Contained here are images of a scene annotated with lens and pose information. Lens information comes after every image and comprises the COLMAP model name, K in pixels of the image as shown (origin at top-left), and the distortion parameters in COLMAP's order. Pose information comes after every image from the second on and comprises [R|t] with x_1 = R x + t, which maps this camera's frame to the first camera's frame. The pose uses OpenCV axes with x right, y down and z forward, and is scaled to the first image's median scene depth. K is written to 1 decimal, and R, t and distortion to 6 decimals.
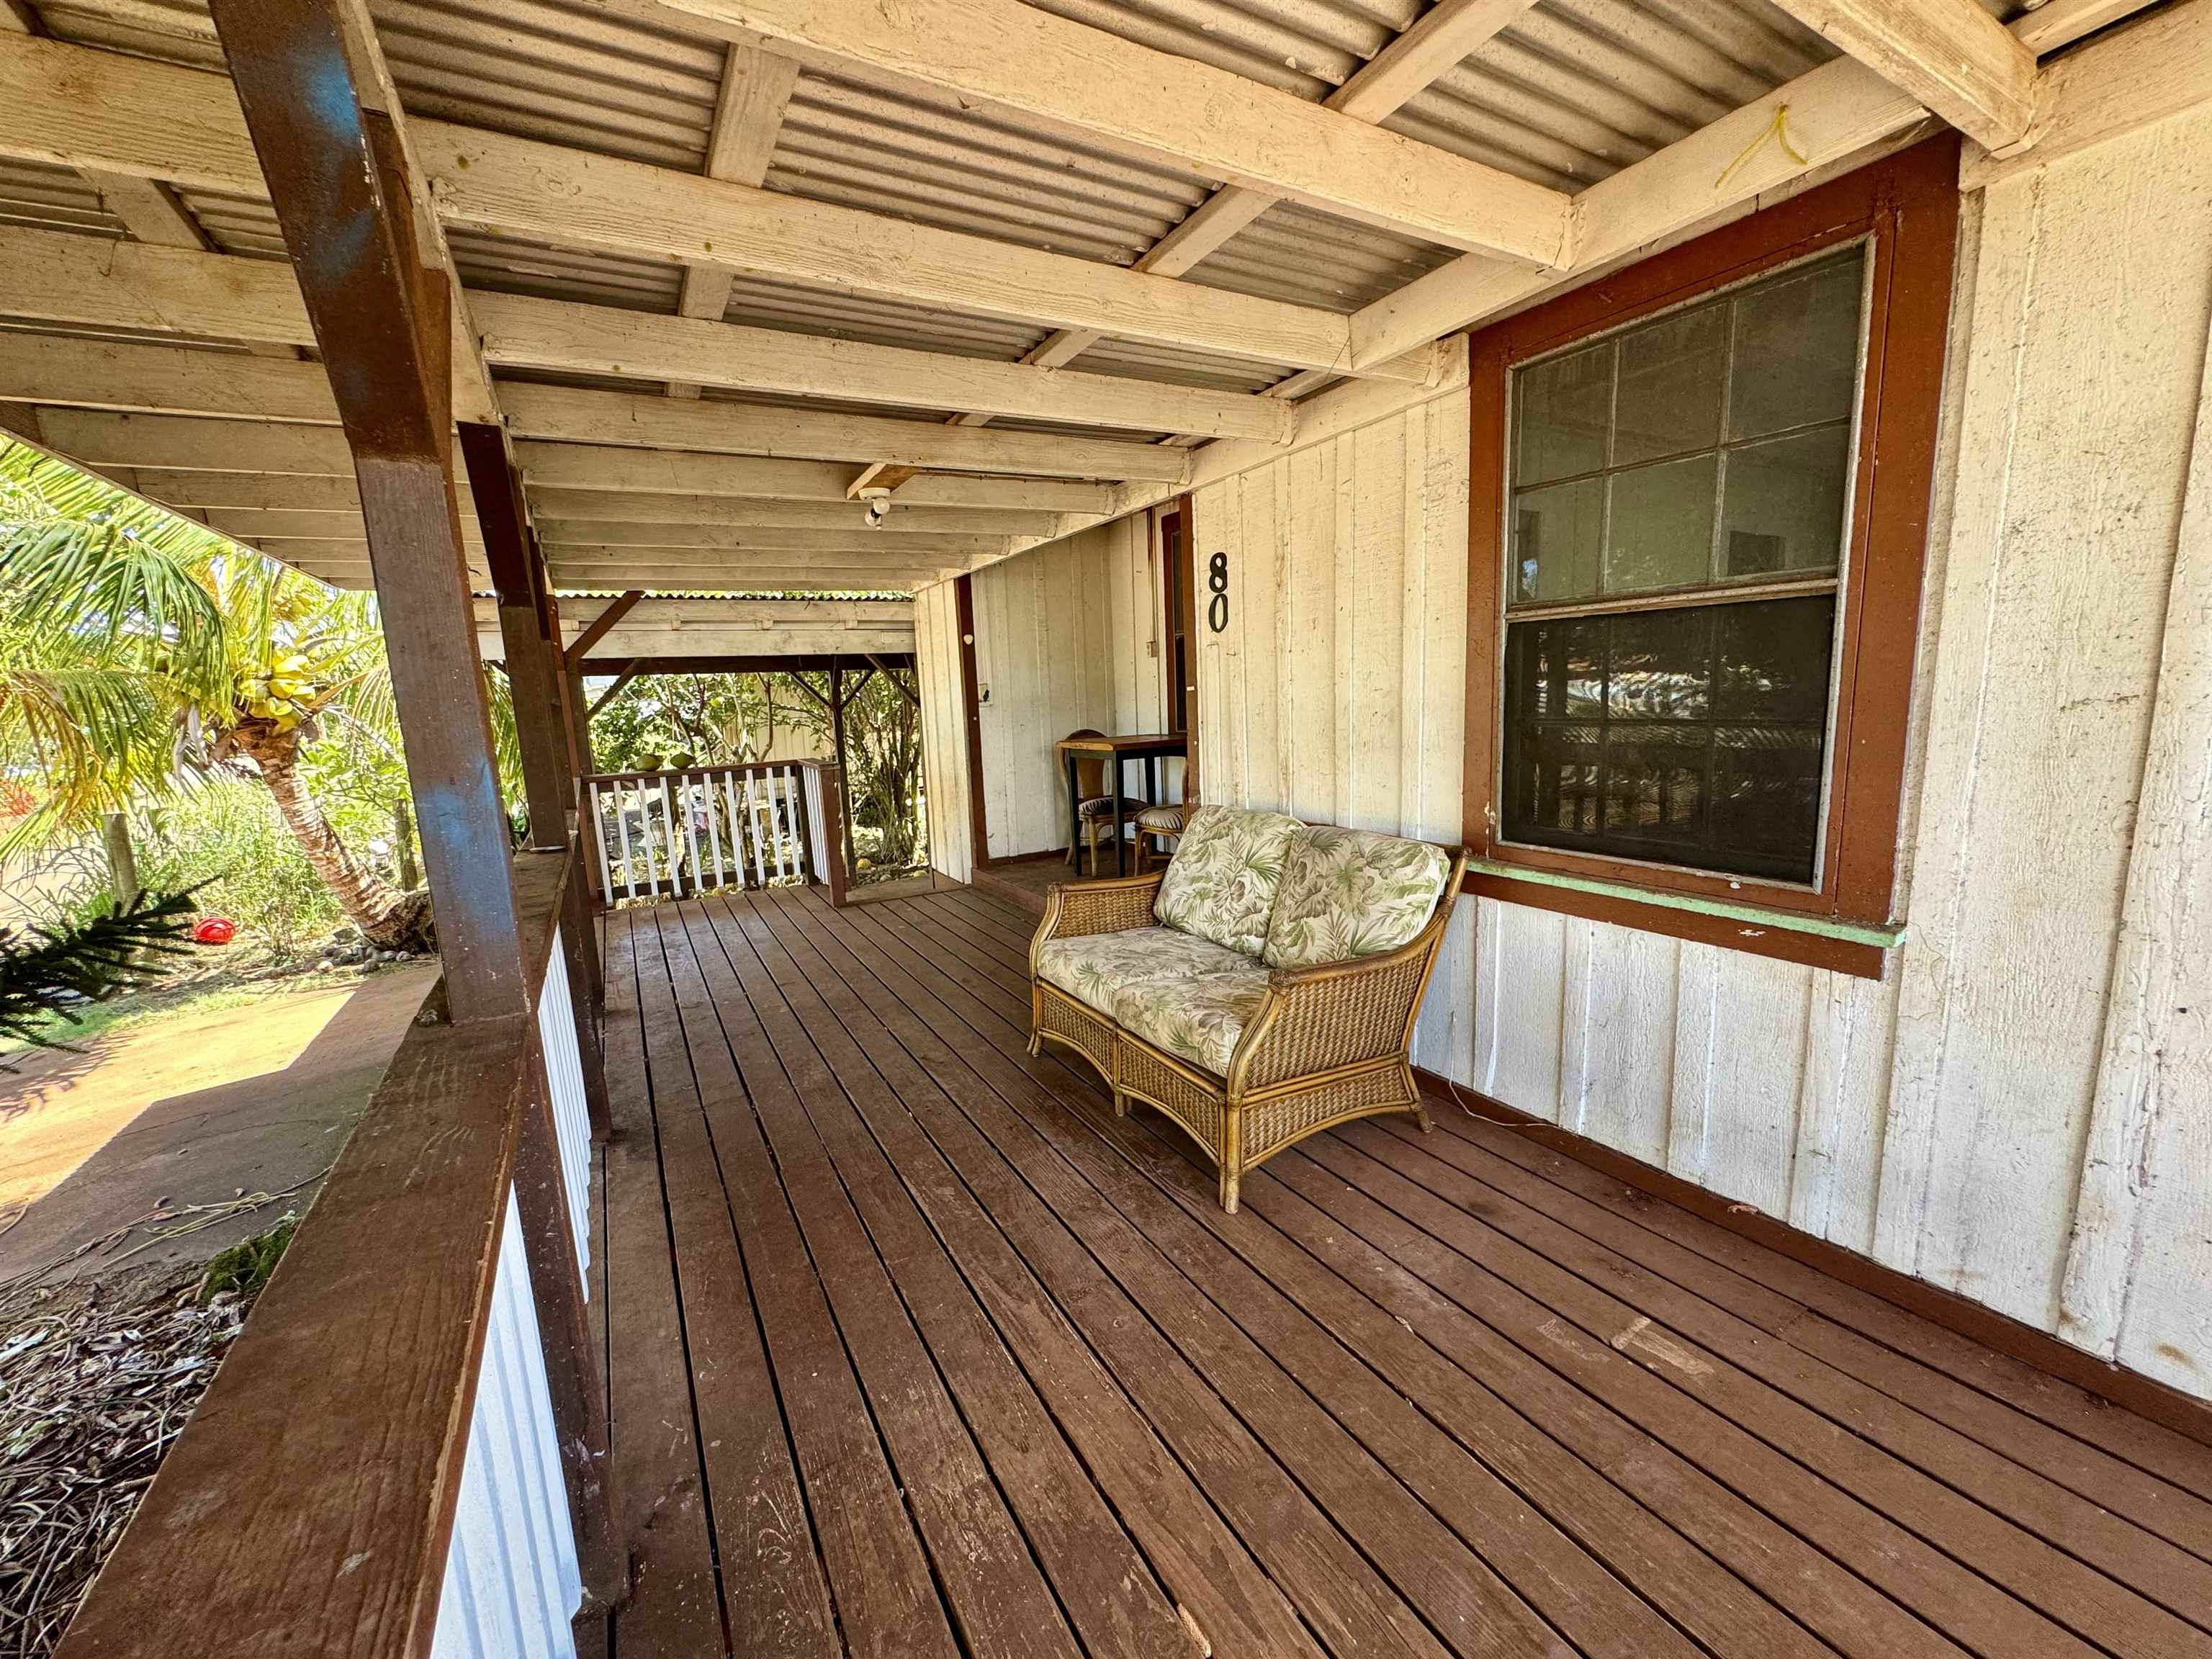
lens RADIAL K [[884.7, 0, 1106.7], [0, 884.7, 830.7], [0, 0, 1]] dist [-0.005078, 0.000867]
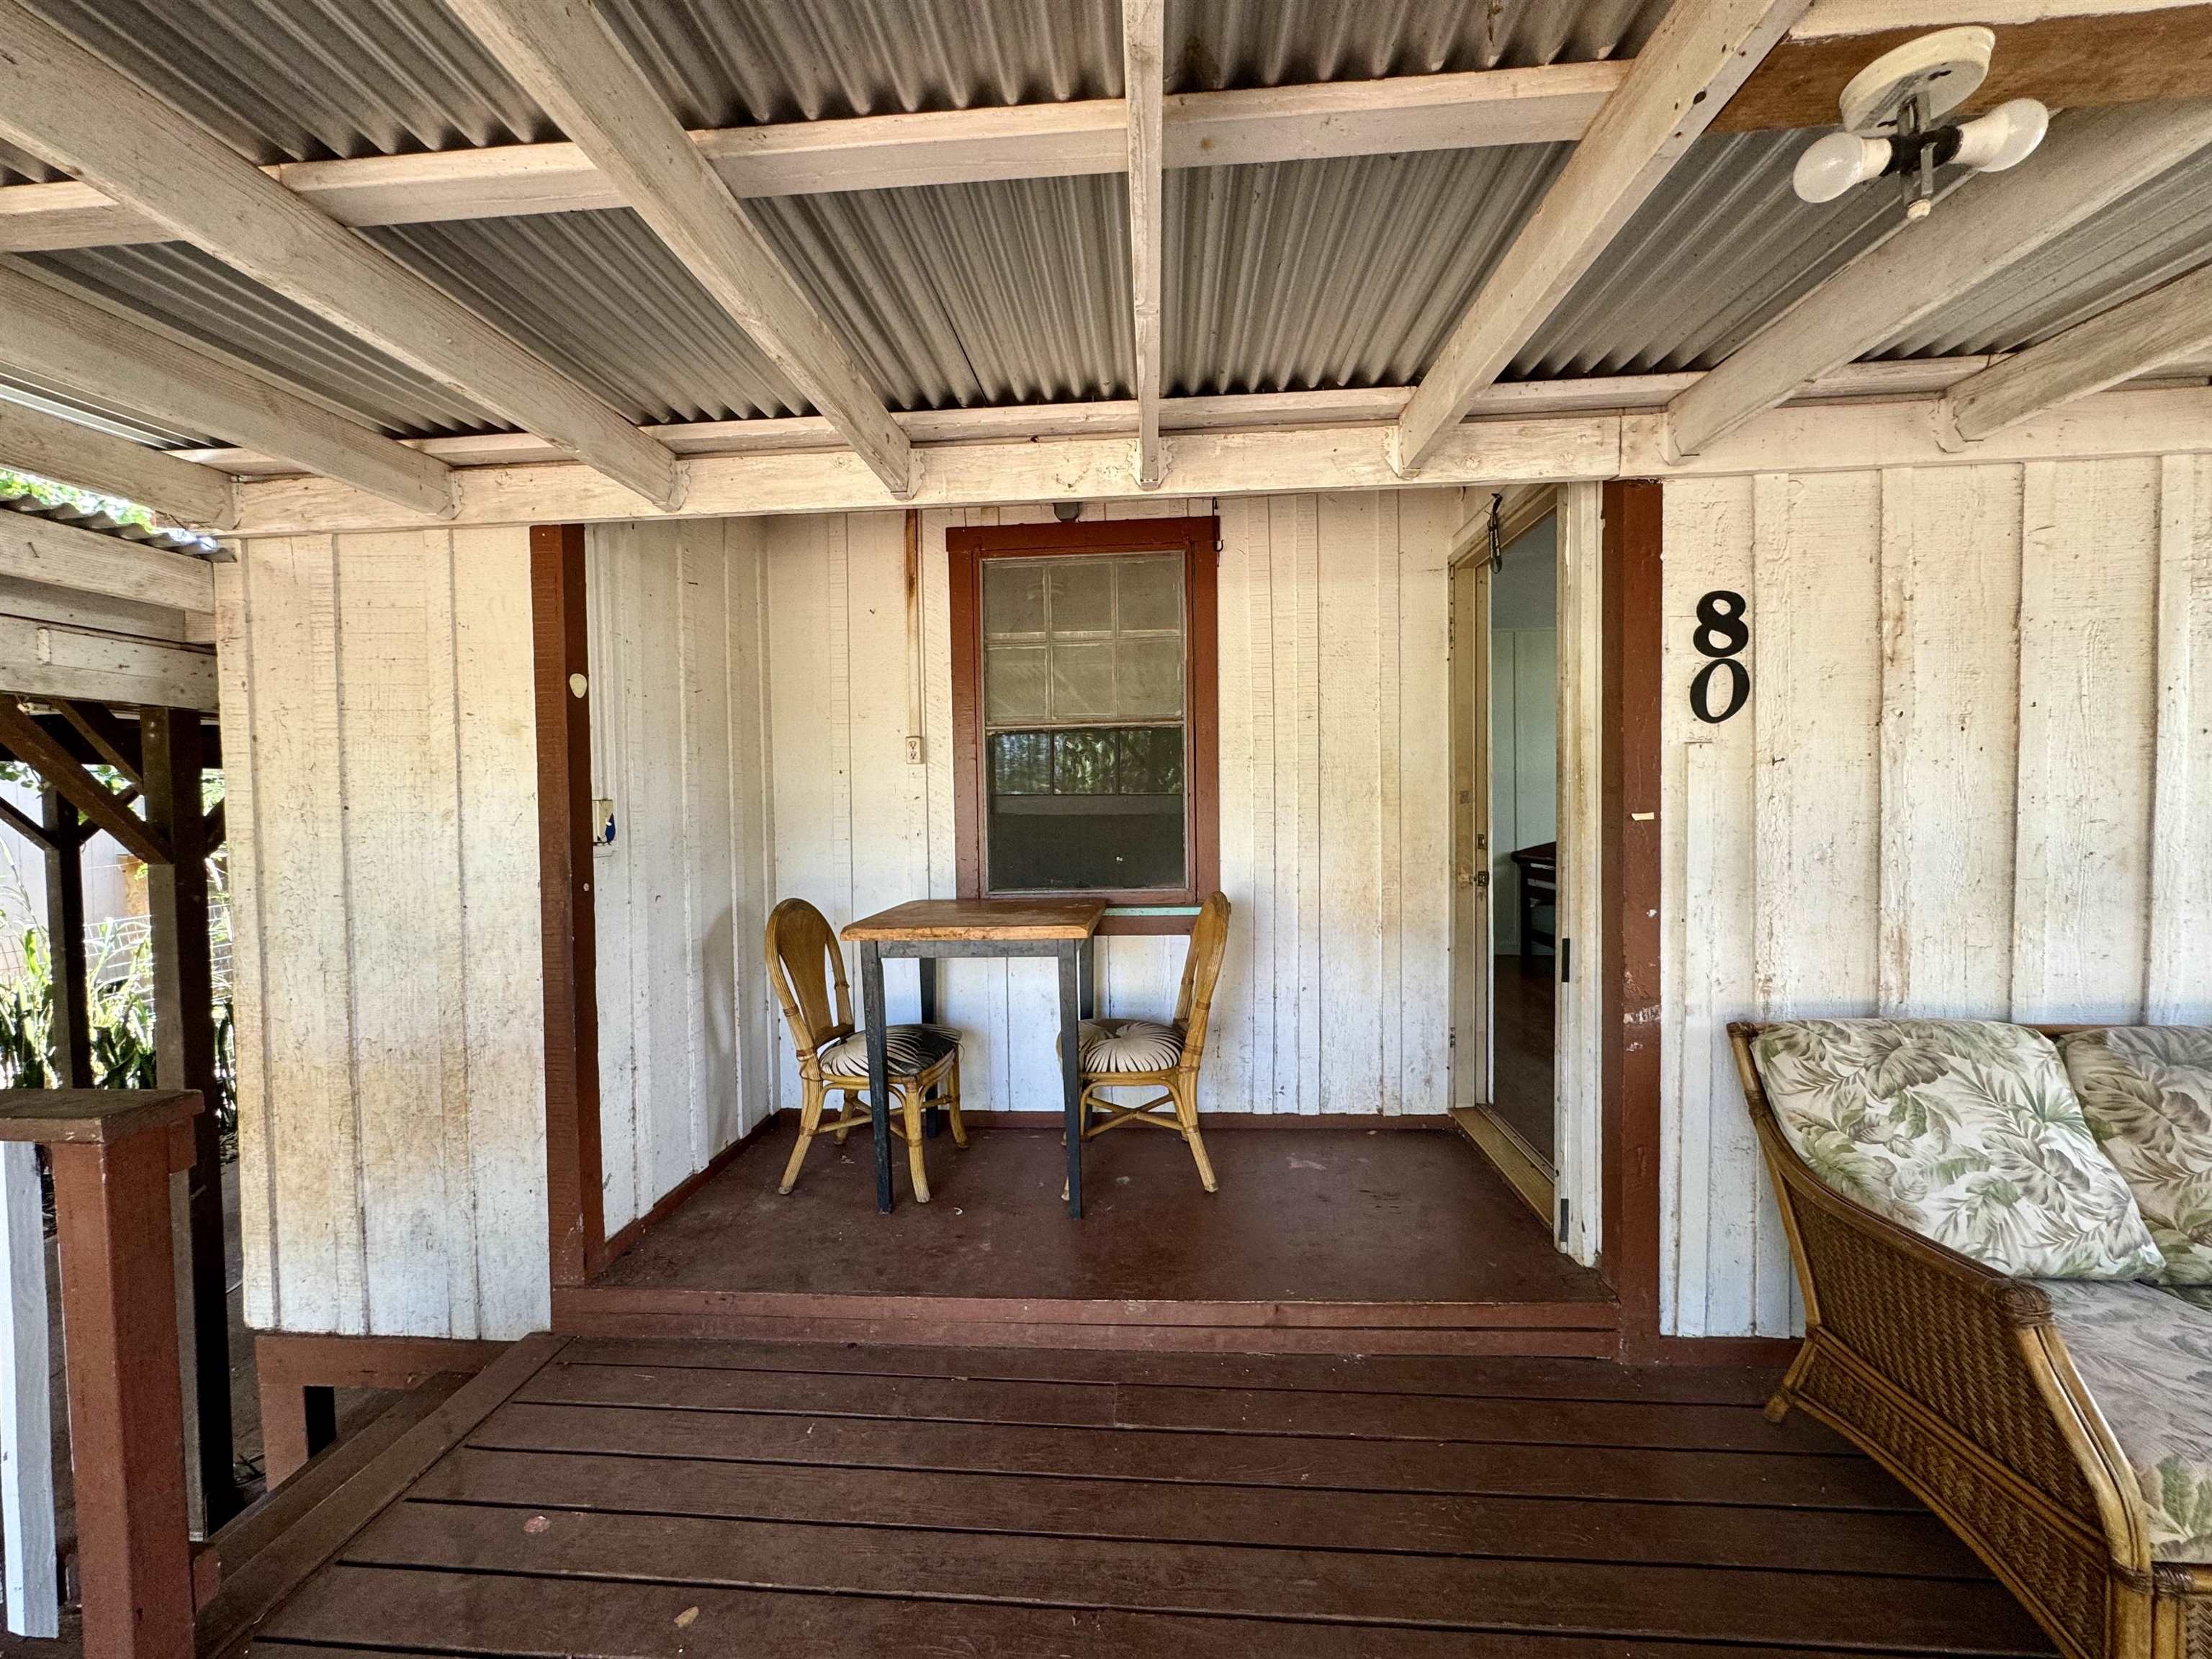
lens RADIAL K [[884.7, 0, 1095.7], [0, 884.7, 825.9], [0, 0, 1]] dist [-0.005078, 0.000867]
pose [[0.562583, 0.006500, 0.826715, -0.828659], [0.124155, 0.987965, -0.092255, -0.215753], [-0.817365, 0.154542, 0.555005, 1.437068]]
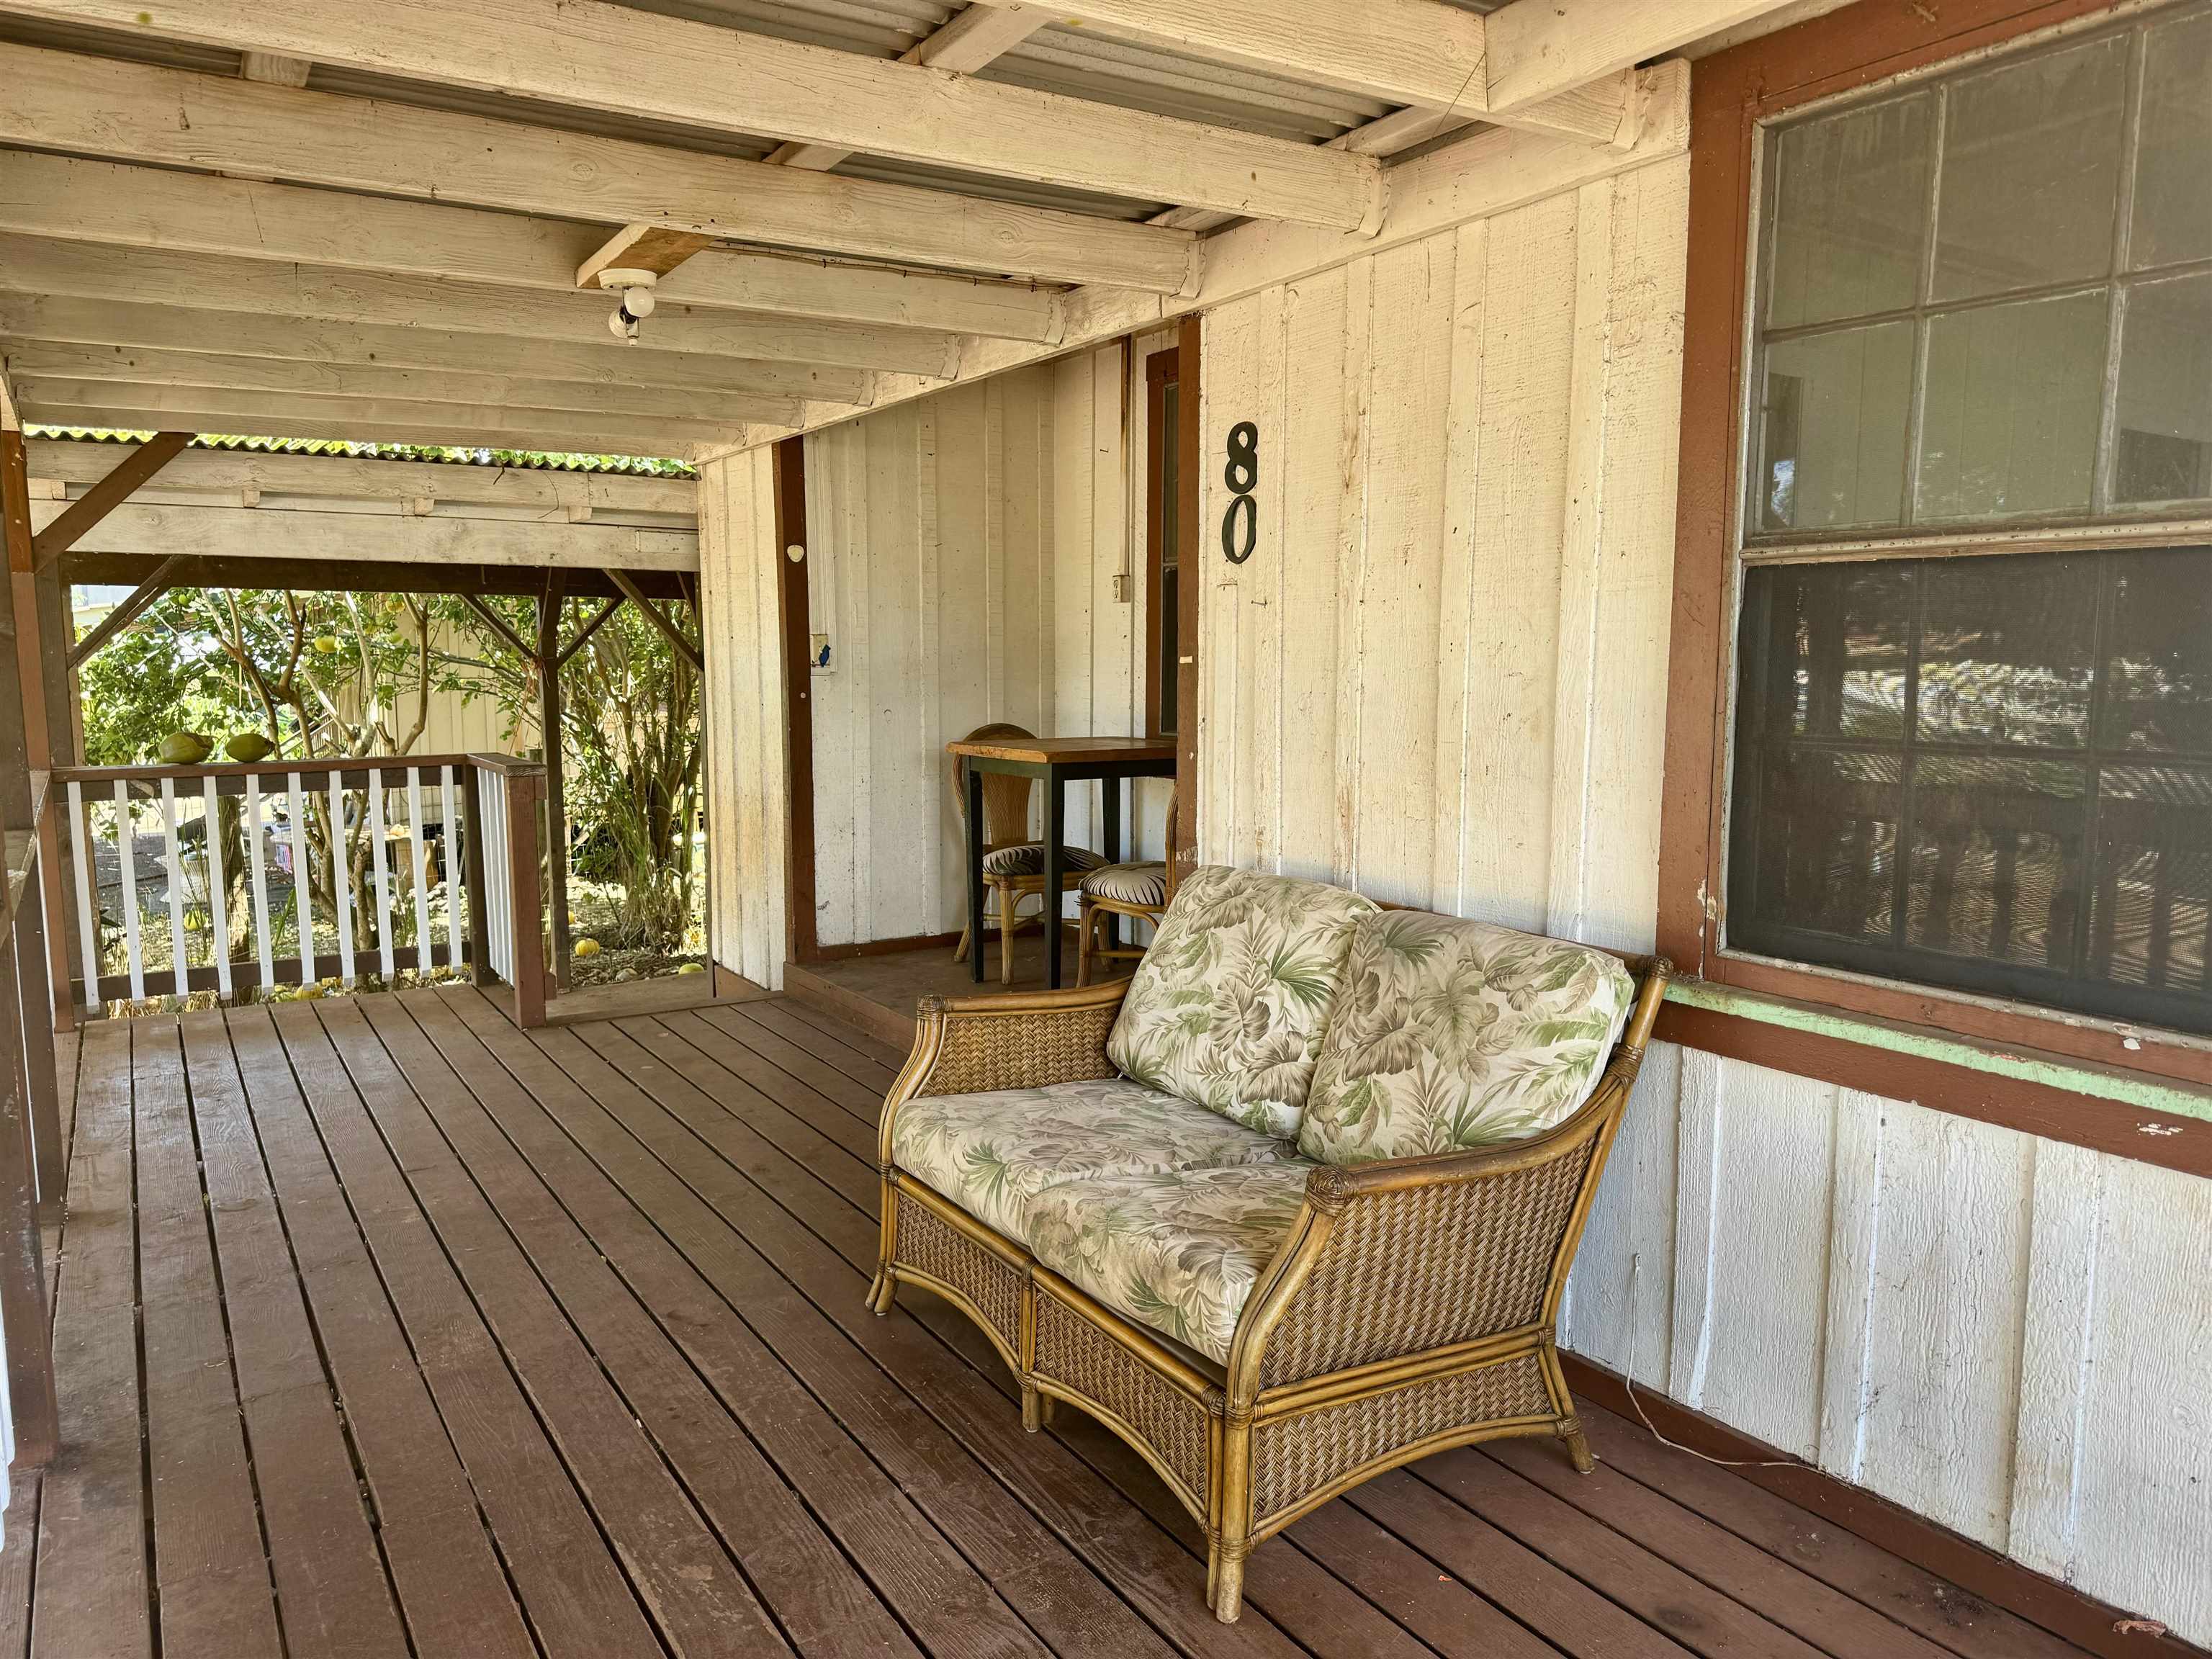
lens RADIAL K [[1552.9, 0, 1125.9], [0, 1552.9, 850.8], [0, 0, 1]] dist [0.047836, -0.046355]
pose [[0.997592, 0.036941, 0.058694, 0.003455], [-0.034937, 0.998783, -0.034804, -0.002671], [-0.059908, 0.032670, 0.997669, 0.020008]]
